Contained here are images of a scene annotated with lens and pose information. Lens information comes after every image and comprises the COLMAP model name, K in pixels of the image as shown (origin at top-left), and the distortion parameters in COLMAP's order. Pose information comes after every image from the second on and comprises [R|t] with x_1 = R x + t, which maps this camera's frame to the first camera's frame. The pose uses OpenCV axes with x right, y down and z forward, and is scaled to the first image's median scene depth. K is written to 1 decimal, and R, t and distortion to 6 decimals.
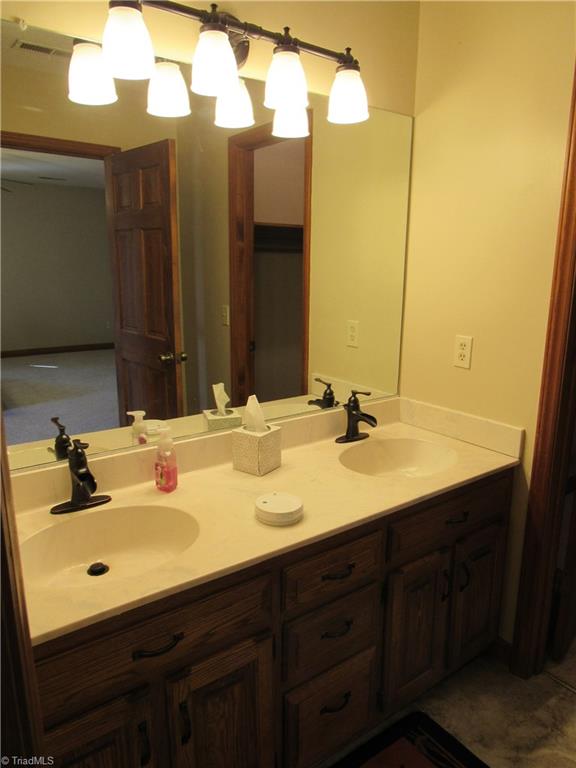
lens RADIAL K [[549.0, 0, 287.5], [0, 549.0, 385.2], [0, 0, 1]] dist [-0.029425, 0.008866]
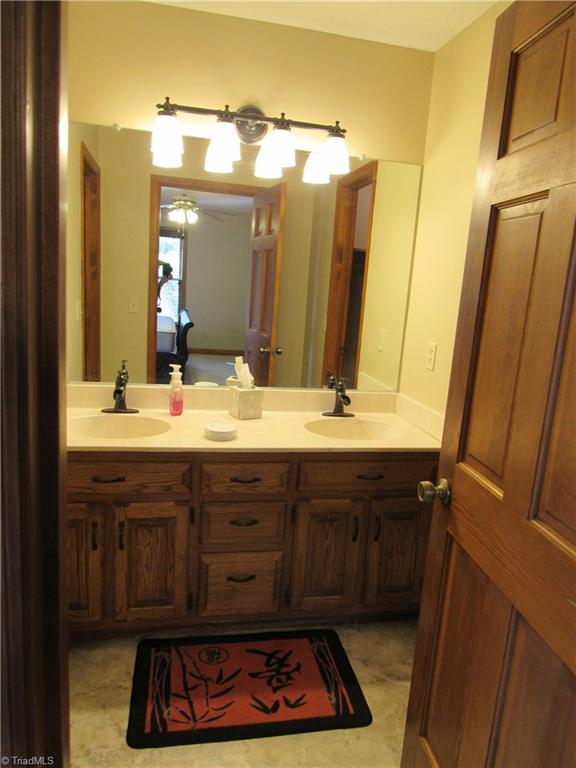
lens RADIAL K [[549.0, 0, 287.5], [0, 549.0, 385.2], [0, 0, 1]] dist [-0.029425, 0.008866]
pose [[0.909375, 0.131756, -0.394561, 0.633339], [-0.151932, 0.988185, -0.020184, 0.090136], [0.387240, 0.078301, 0.918648, -0.272572]]
